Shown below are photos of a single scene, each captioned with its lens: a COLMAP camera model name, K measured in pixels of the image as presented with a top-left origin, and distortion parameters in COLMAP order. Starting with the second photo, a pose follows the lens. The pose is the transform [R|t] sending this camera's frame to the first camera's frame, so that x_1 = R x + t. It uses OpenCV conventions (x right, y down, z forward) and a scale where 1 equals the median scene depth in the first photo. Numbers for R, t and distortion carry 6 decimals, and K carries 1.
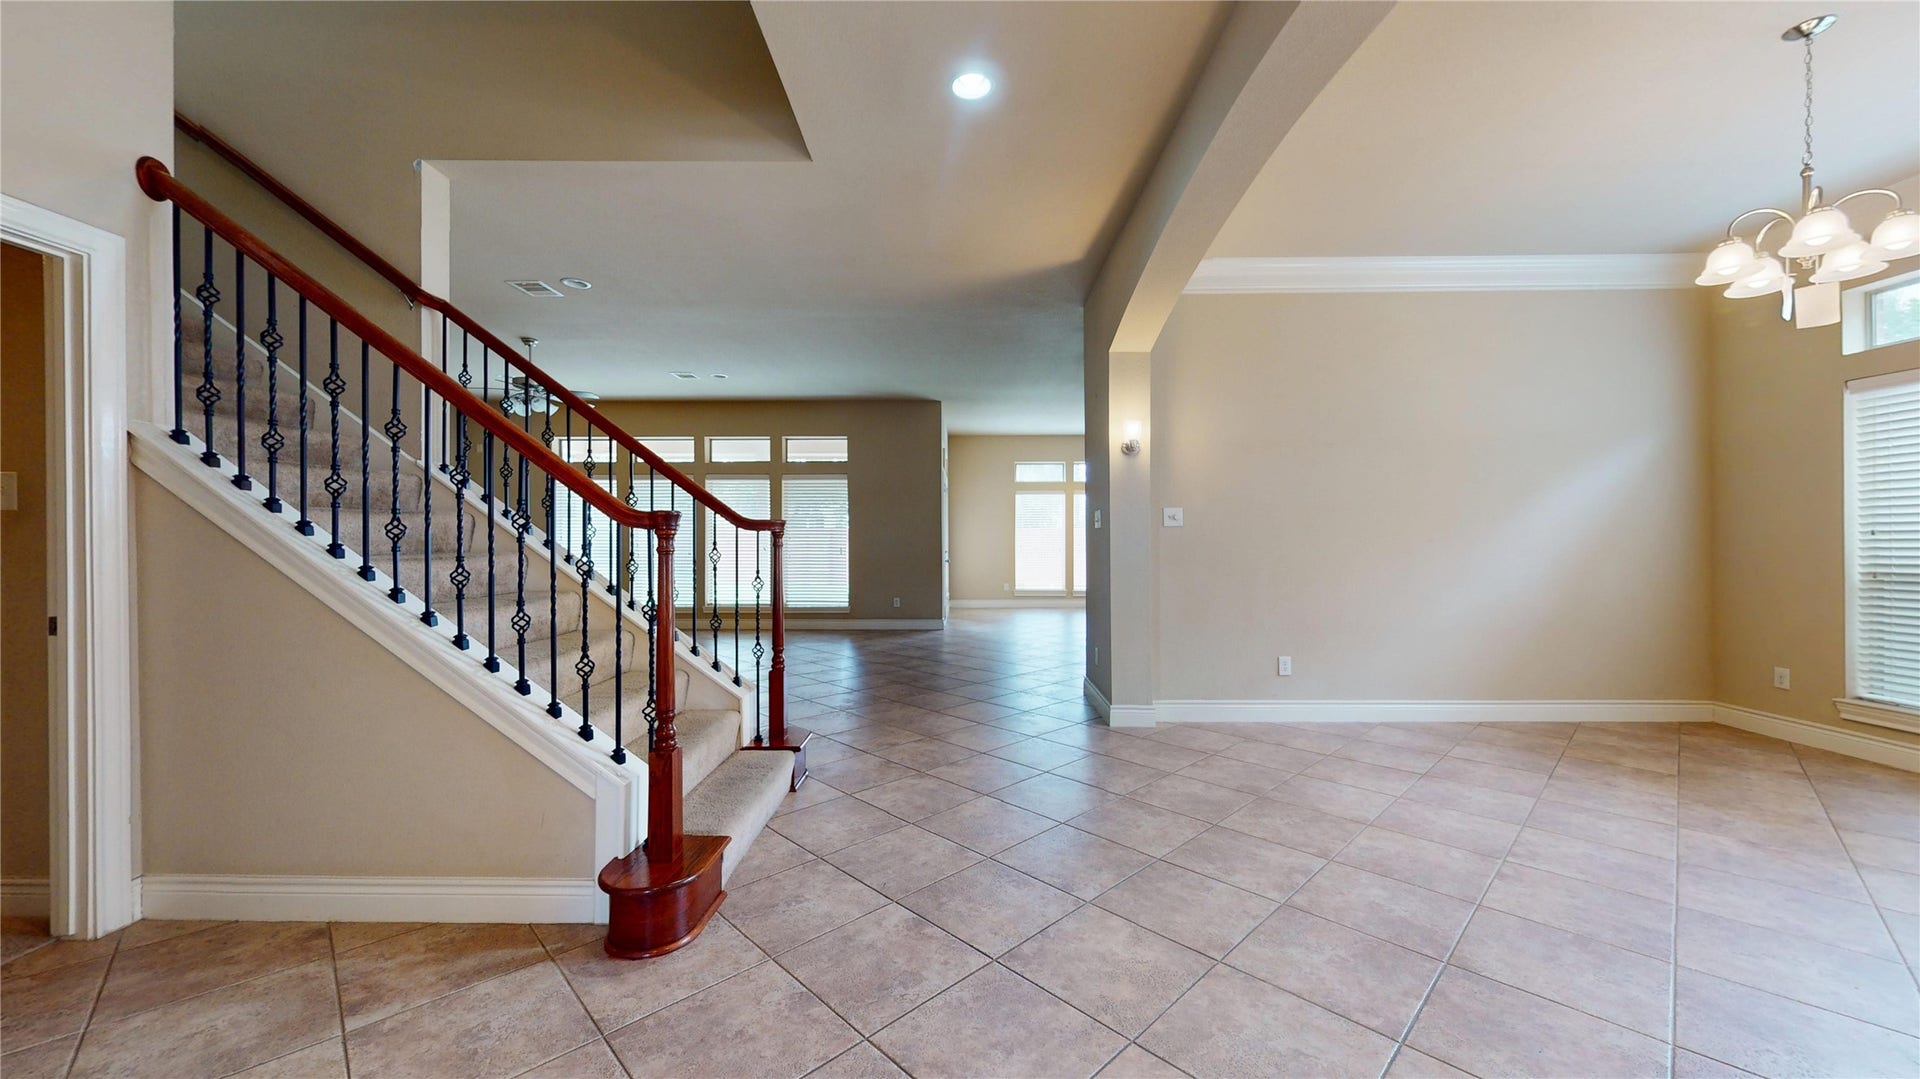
lens RADIAL K [[751.4, 0, 960.0], [0, 751.4, 539.5], [0, 0, 1]] dist [-0.001224, 0.000086]
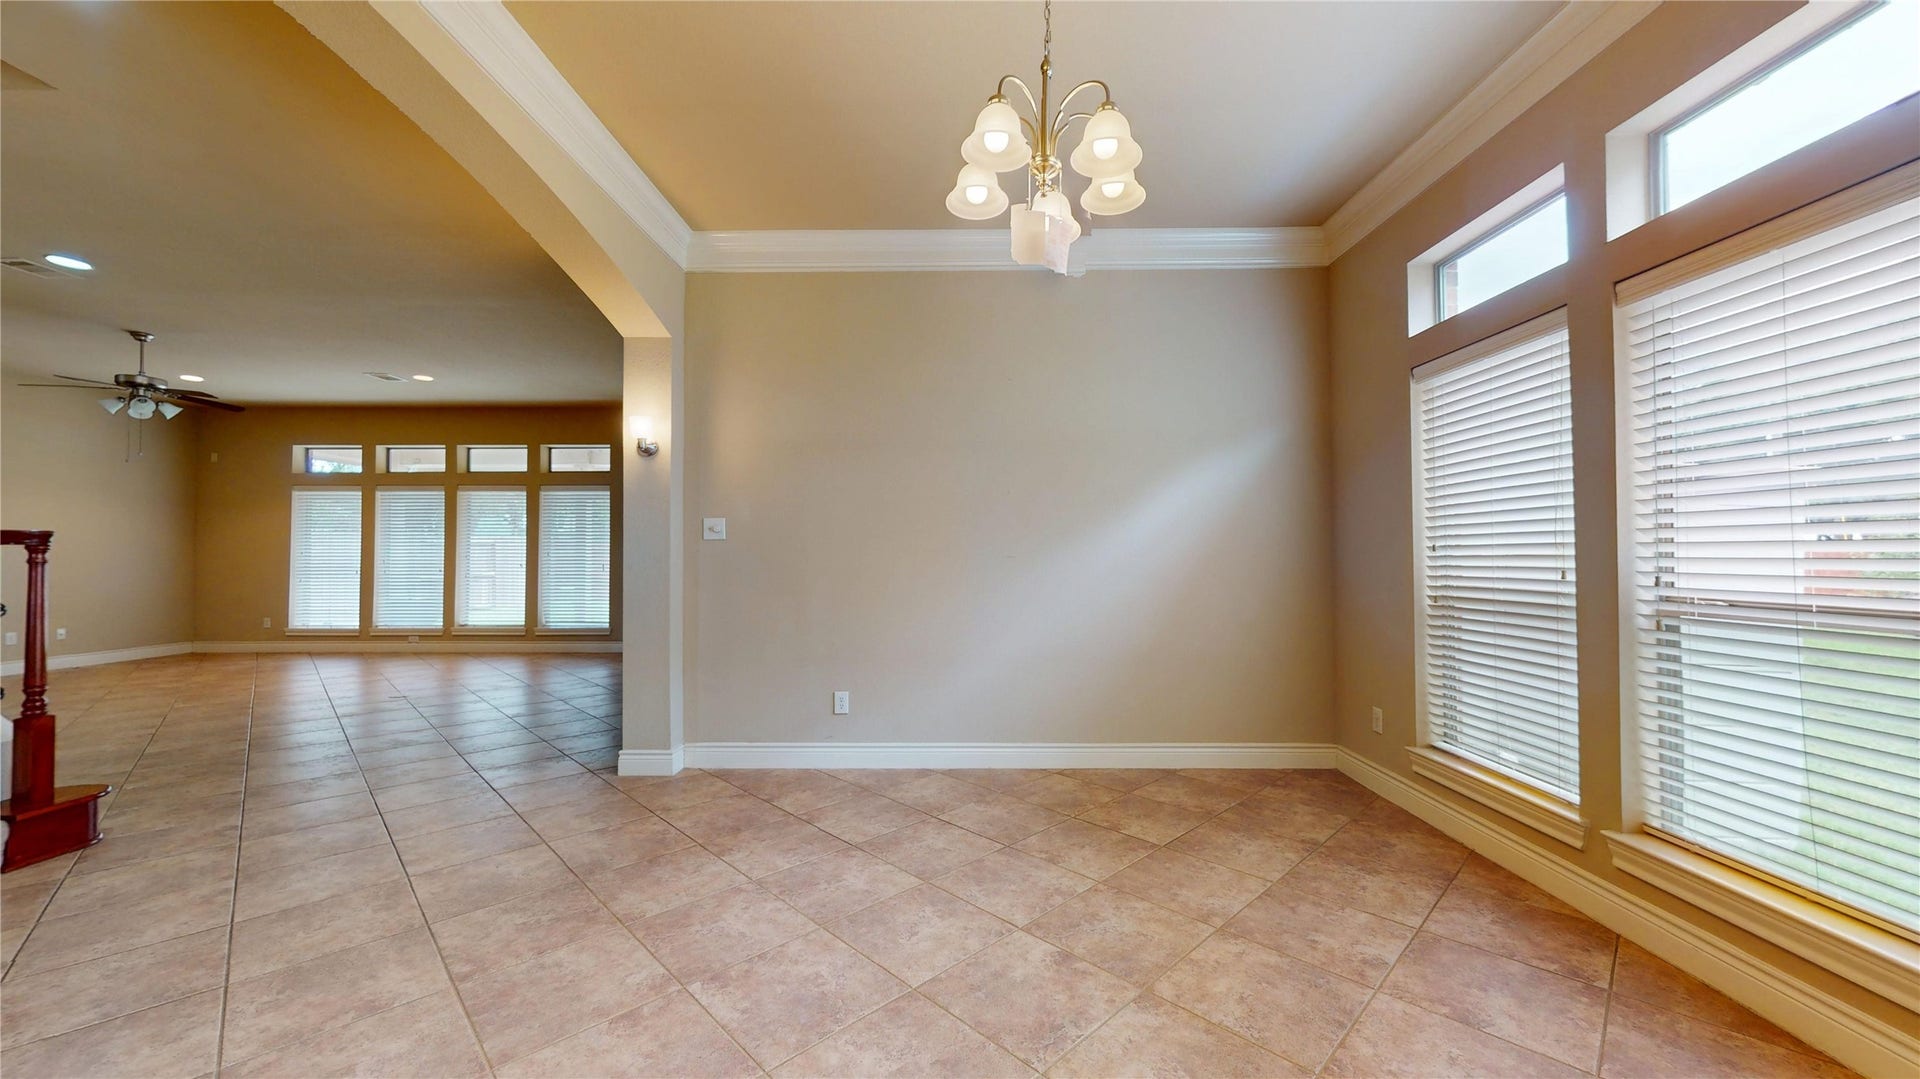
lens RADIAL K [[748.0, 0, 960.0], [0, 748.0, 539.5], [0, 0, 1]] dist [0.000402, 0.000186]
pose [[0.999985, 0.001111, 0.005441, 0.668325], [-0.000993, 0.999765, -0.021645, -0.000189], [-0.005464, 0.021639, 0.999751, 0.166916]]
